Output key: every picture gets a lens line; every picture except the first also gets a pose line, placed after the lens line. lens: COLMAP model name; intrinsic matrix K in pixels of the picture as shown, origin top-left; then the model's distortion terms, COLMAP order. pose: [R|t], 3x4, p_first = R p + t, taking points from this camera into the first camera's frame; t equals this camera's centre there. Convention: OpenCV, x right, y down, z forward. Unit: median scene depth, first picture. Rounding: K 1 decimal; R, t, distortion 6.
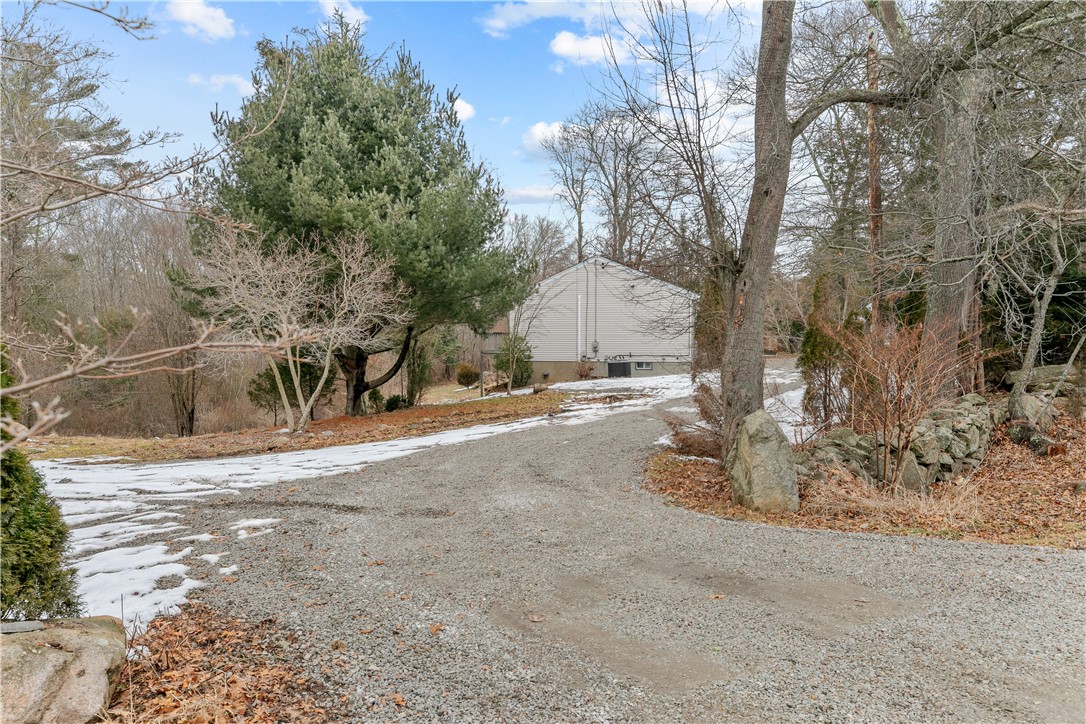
lens RADIAL K [[844.5, 0, 541.5], [0, 844.5, 360.6], [0, 0, 1]] dist [0.003264, 0.000521]
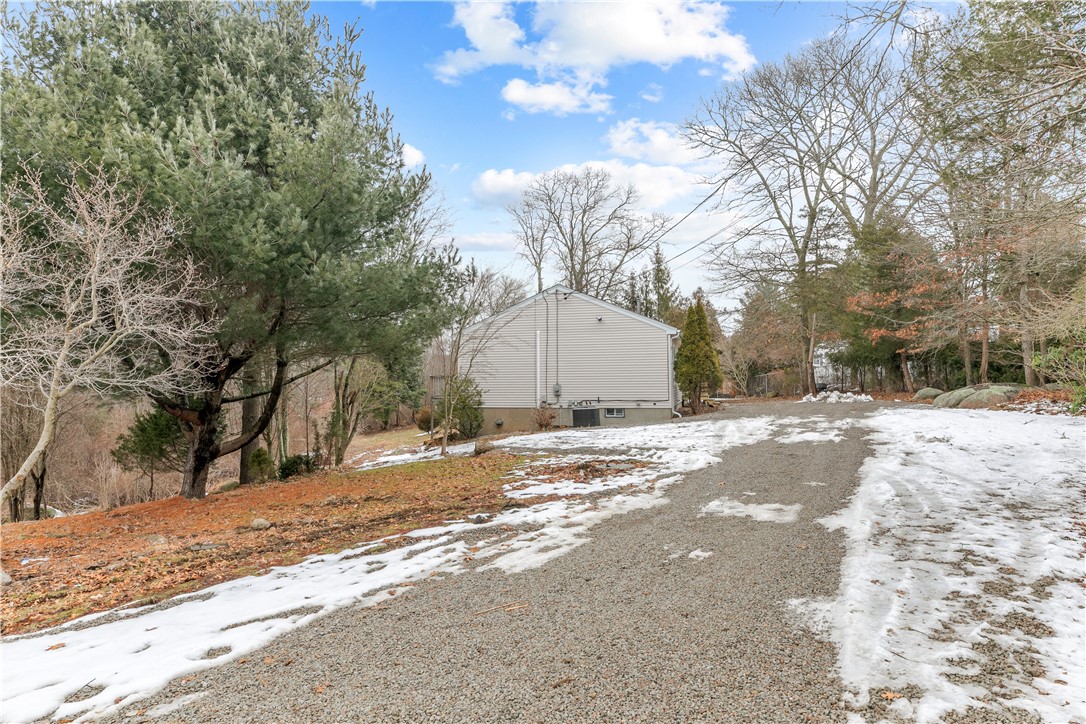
lens RADIAL K [[649.9, 0, 544.7], [0, 649.9, 359.0], [0, 0, 1]] dist [0.003084, 0.000507]
pose [[0.998706, -0.002624, 0.050793, 0.017923], [0.006015, 0.997753, -0.066733, -0.004403], [-0.050504, 0.066952, 0.996477, 0.345788]]
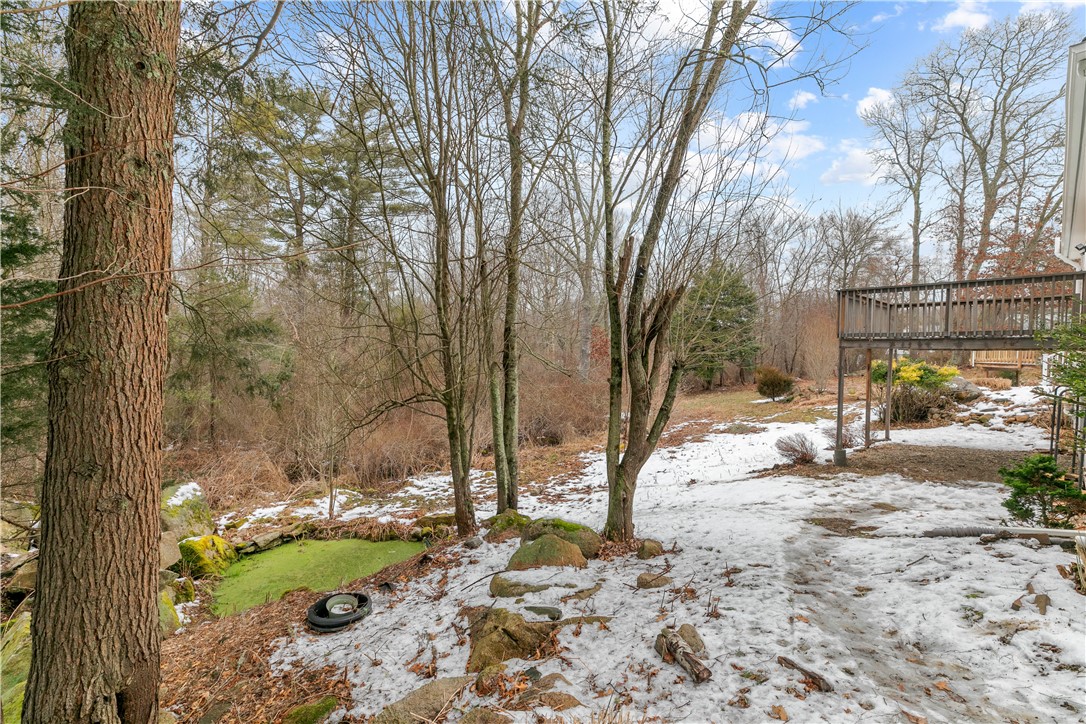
lens RADIAL K [[493.8, 0, 540.5], [0, 493.8, 363.9], [0, 0, 1]] dist [0.009230, -0.003128]
pose [[0.876649, 0.021532, -0.480648, -0.090431], [-0.021623, 0.999752, 0.005350, 0.004674], [0.480644, 0.005703, 0.876897, 0.816077]]
